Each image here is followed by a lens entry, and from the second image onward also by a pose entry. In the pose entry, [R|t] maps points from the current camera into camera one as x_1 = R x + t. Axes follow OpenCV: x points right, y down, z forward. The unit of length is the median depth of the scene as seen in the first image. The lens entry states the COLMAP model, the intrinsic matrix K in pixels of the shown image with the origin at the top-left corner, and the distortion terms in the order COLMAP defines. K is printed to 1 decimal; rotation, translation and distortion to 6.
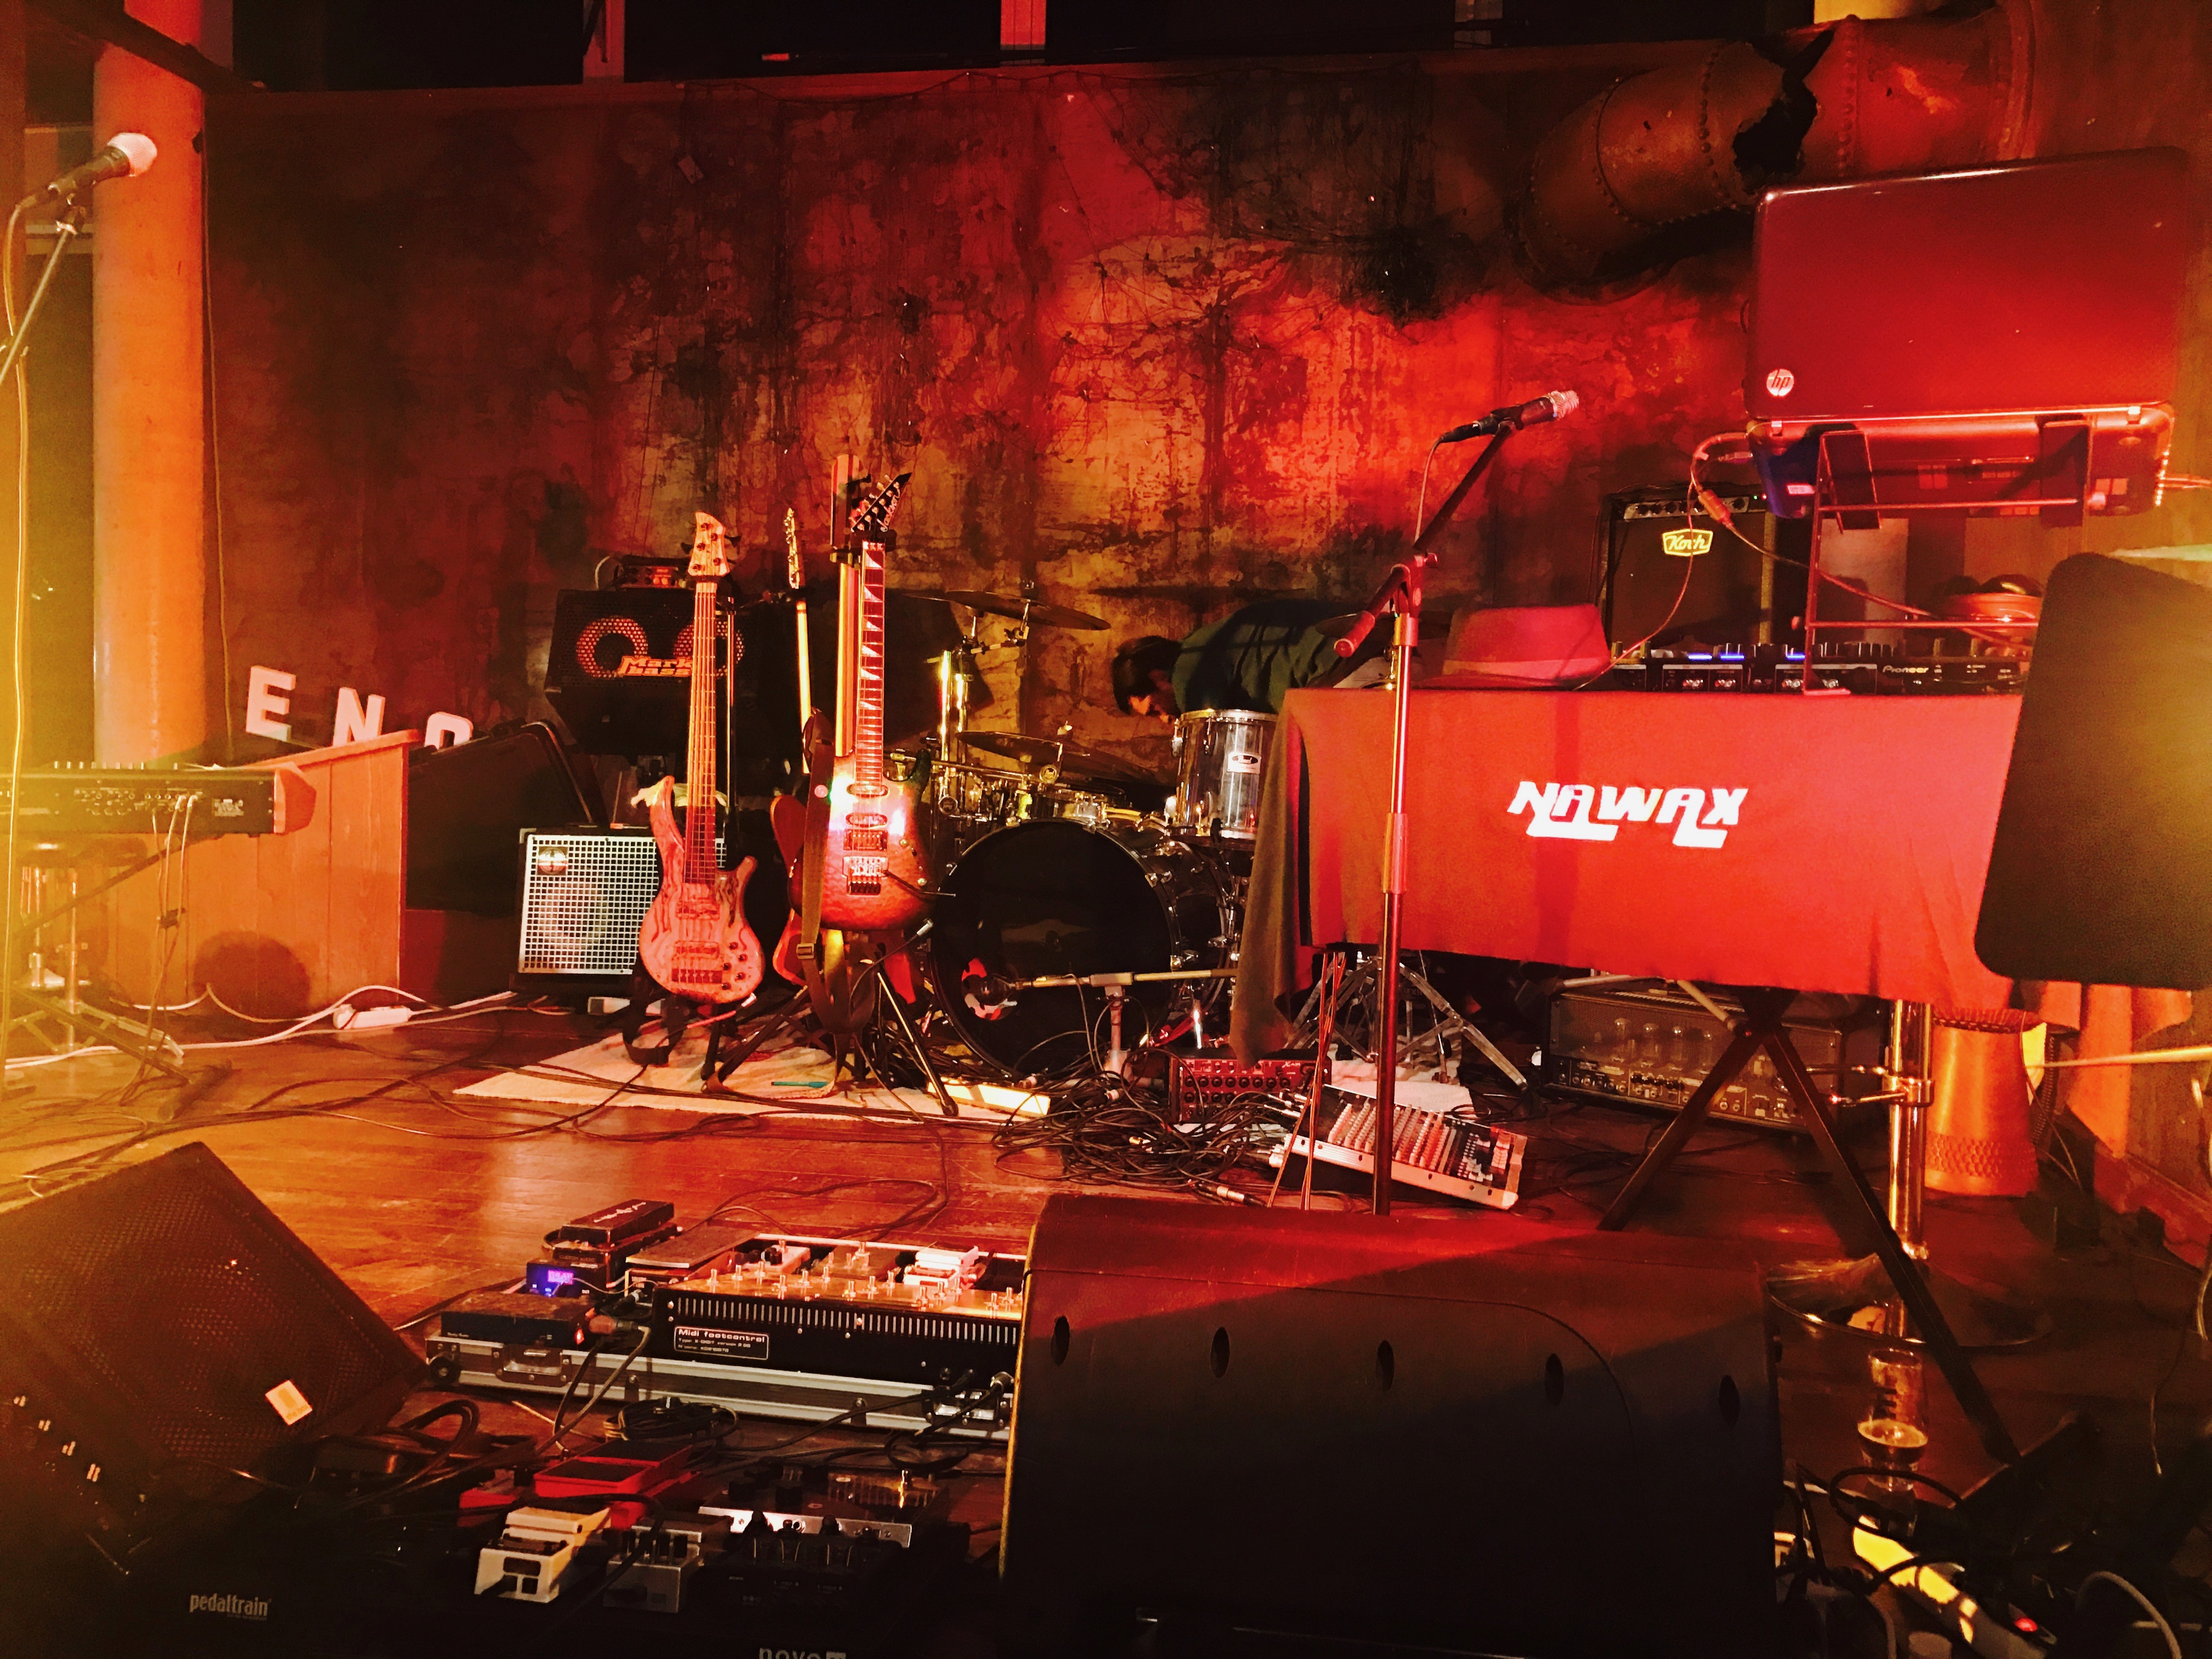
lens RADIAL K [[1803.9, 0, 1105.2], [0, 1803.9, 859.0], [0, 0, 1]] dist [0.020489, -0.031273]
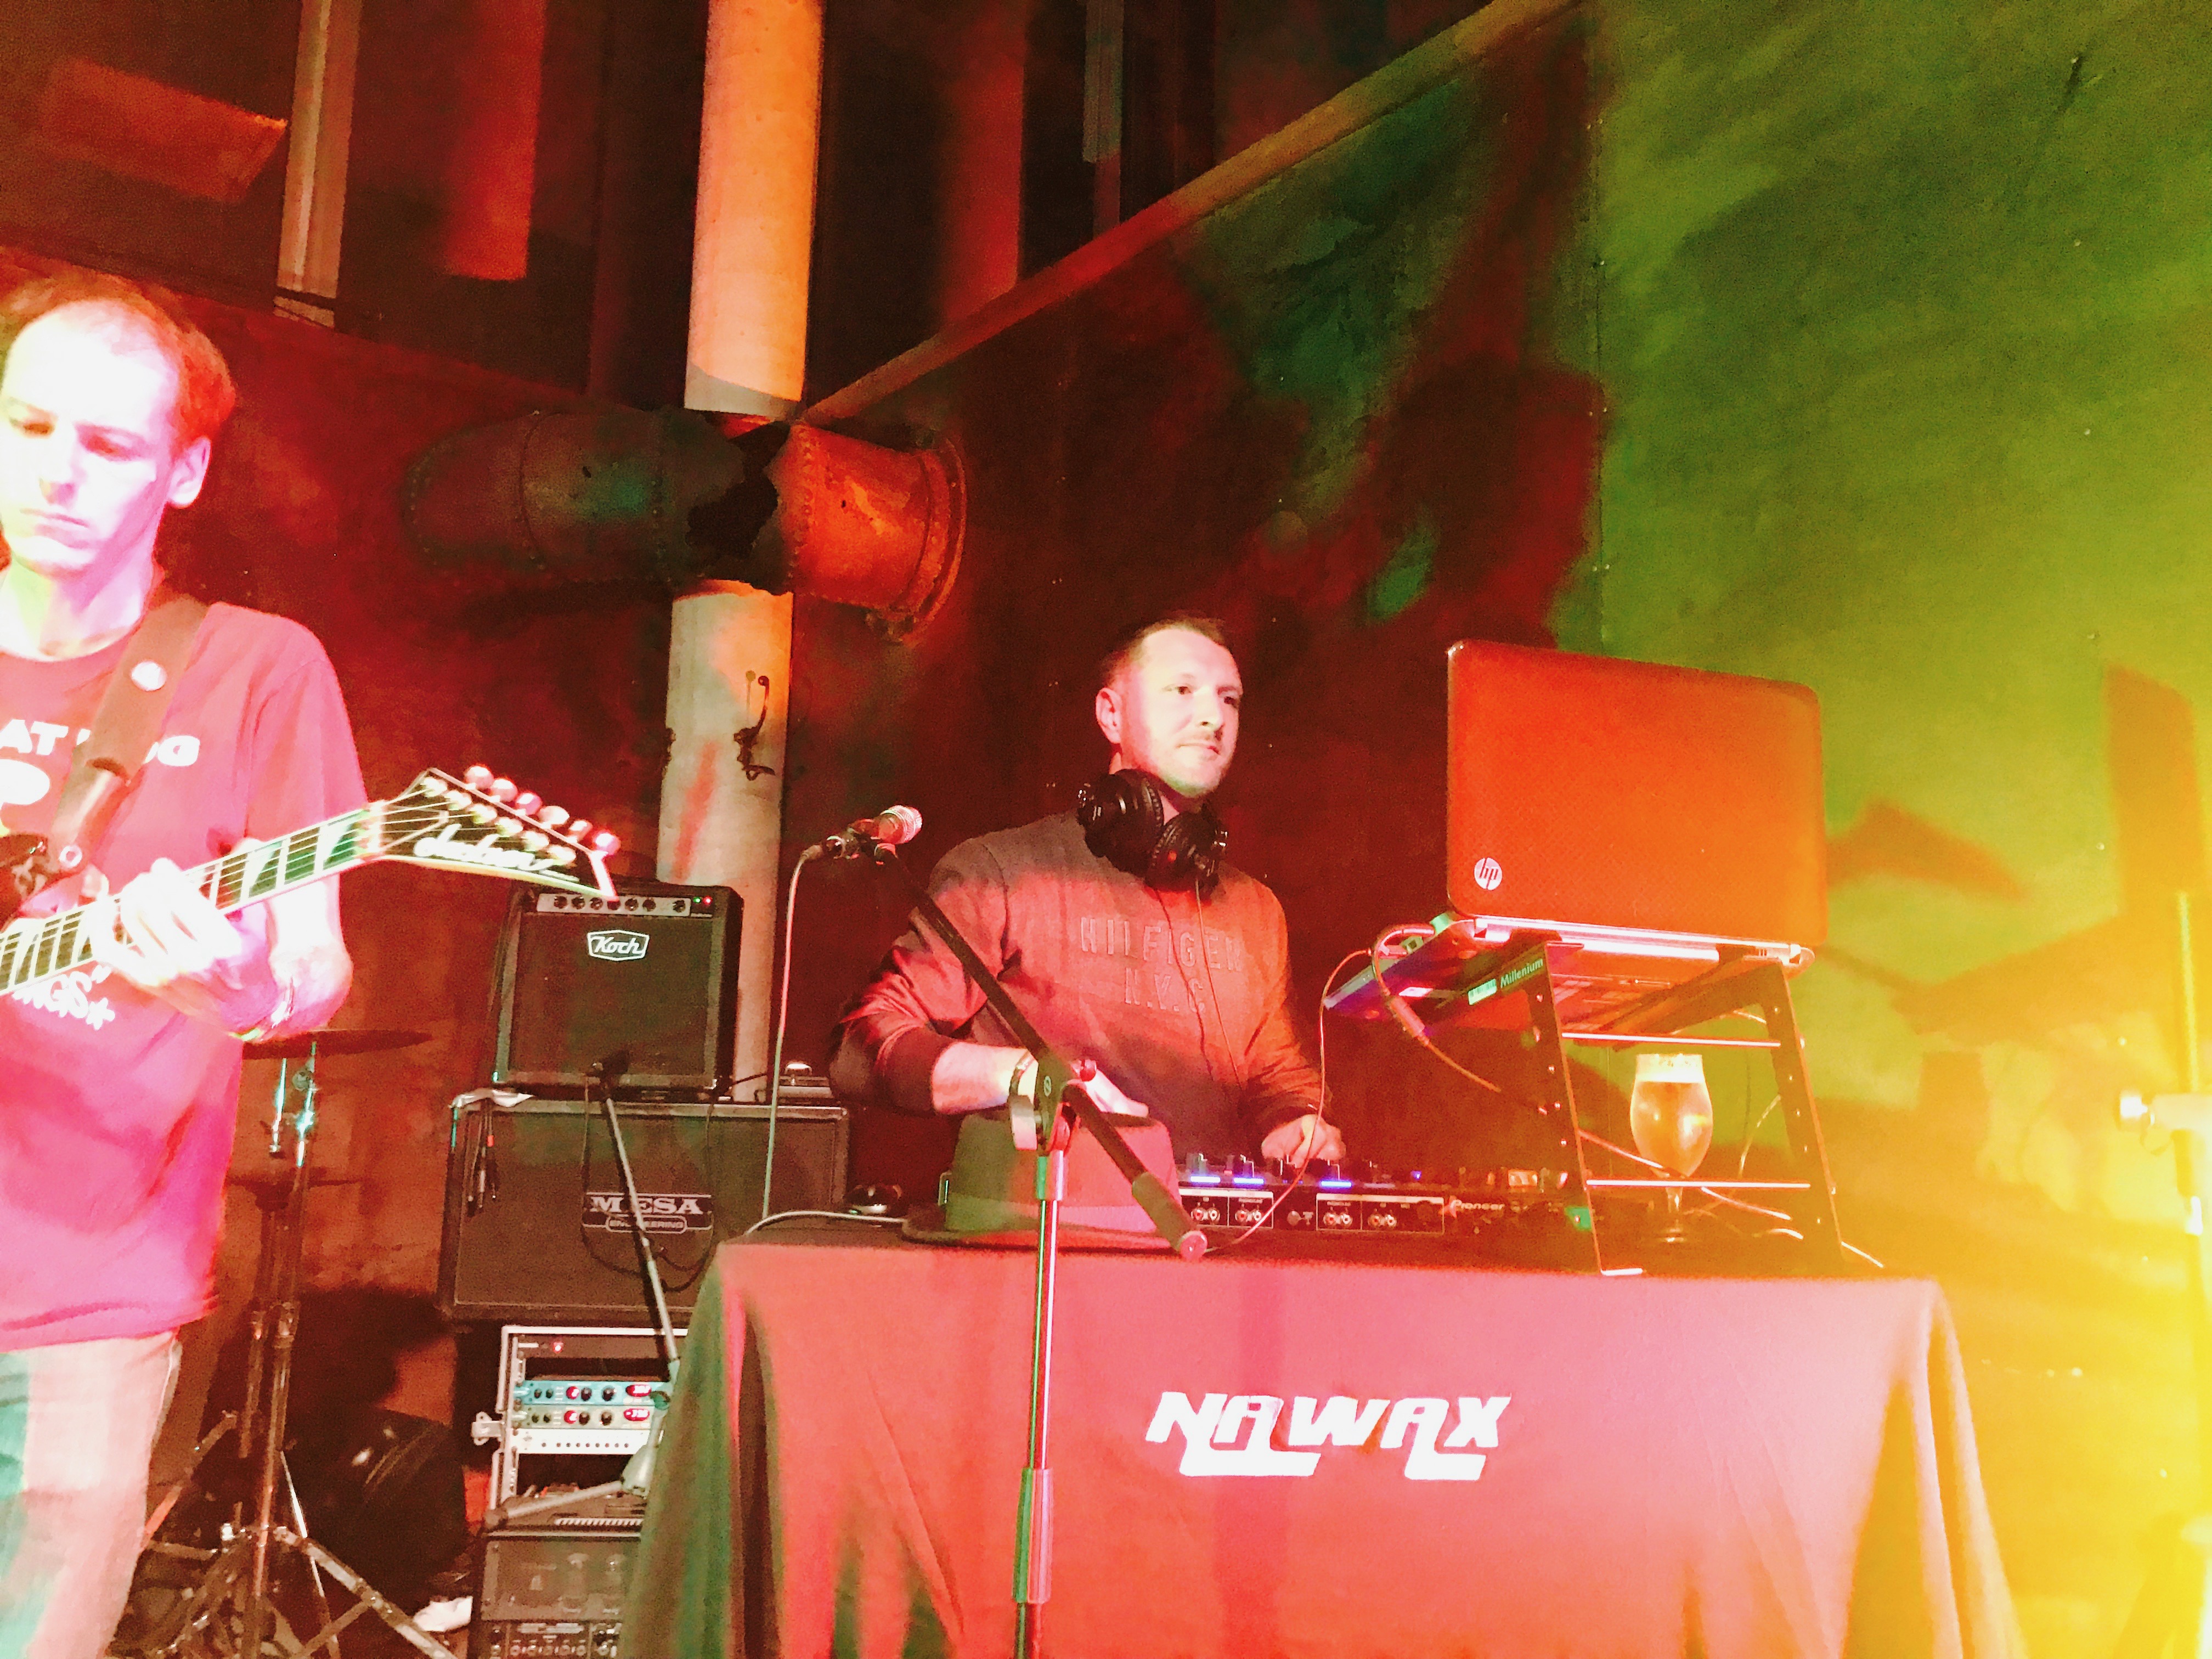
lens RADIAL K [[1803.9, 0, 1105.2], [0, 1803.9, 859.0], [0, 0, 1]] dist [0.020489, -0.031273]
pose [[0.680083, 0.092667, 0.727255, -0.312805], [0.044484, 0.984936, -0.167099, -0.133529], [-0.731785, 0.145992, 0.665716, 0.550541]]
